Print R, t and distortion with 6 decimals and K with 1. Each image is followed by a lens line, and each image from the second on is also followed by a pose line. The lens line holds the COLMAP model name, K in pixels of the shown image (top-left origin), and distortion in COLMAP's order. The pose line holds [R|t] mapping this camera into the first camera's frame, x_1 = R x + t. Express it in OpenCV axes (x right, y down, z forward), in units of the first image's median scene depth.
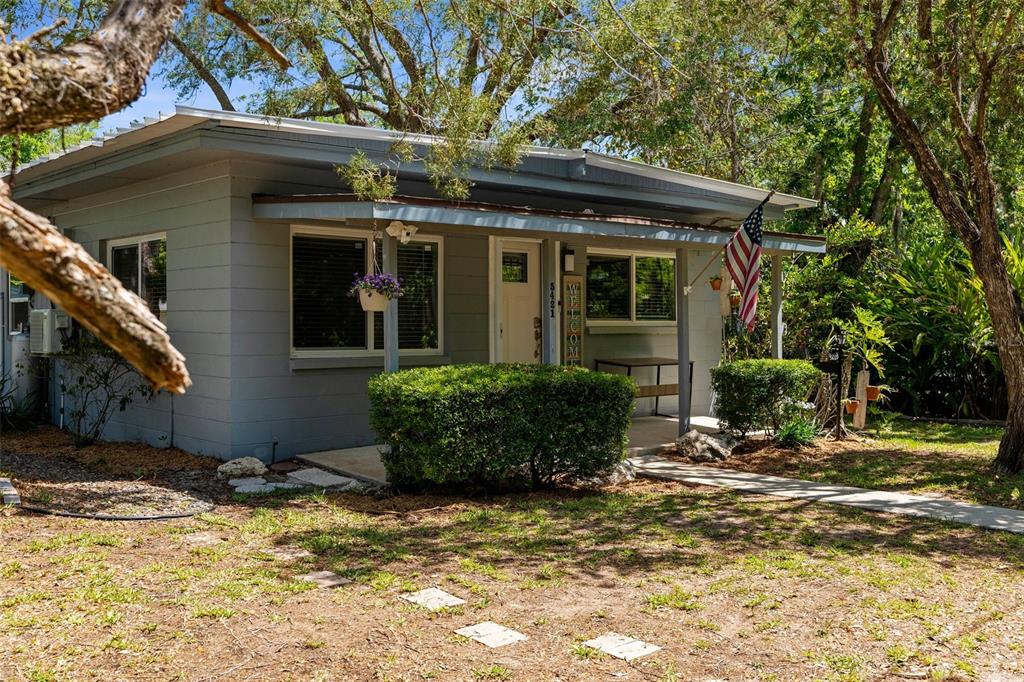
lens RADIAL K [[986.2, 0, 510.0], [0, 986.2, 337.7], [0, 0, 1]] dist [0.009526, 0.000000]
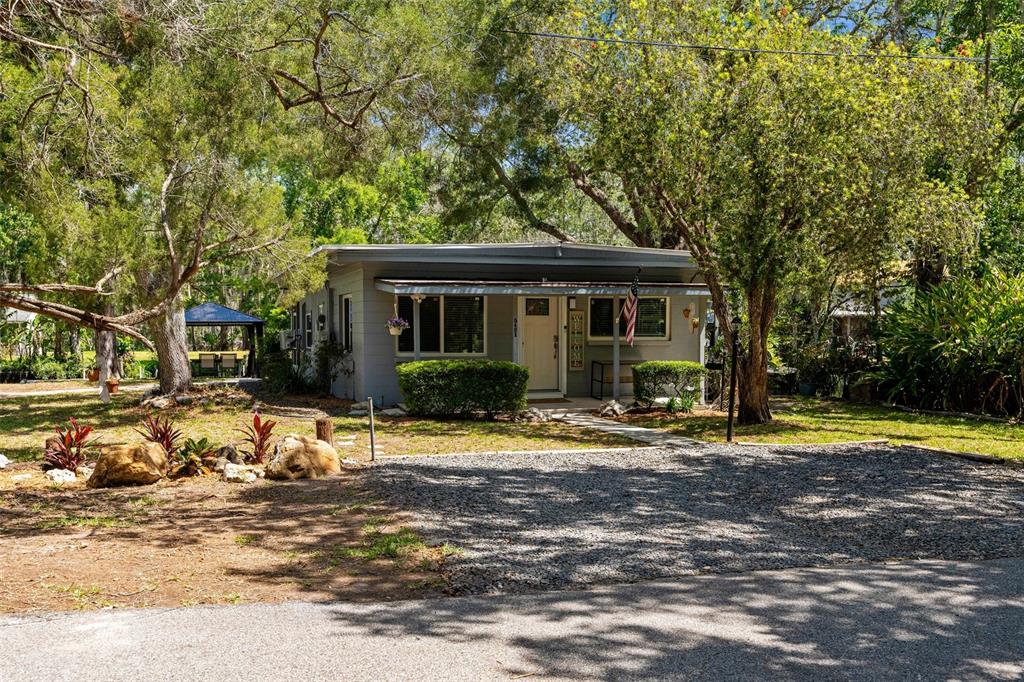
lens RADIAL K [[986.2, 0, 513.4], [0, 986.2, 343.0], [0, 0, 1]] dist [0.009526, 0.000000]
pose [[0.922358, 0.004759, -0.386306, 0.730837], [-0.006210, 0.999978, -0.002508, -0.002853], [0.386285, 0.004712, 0.922367, -0.720811]]
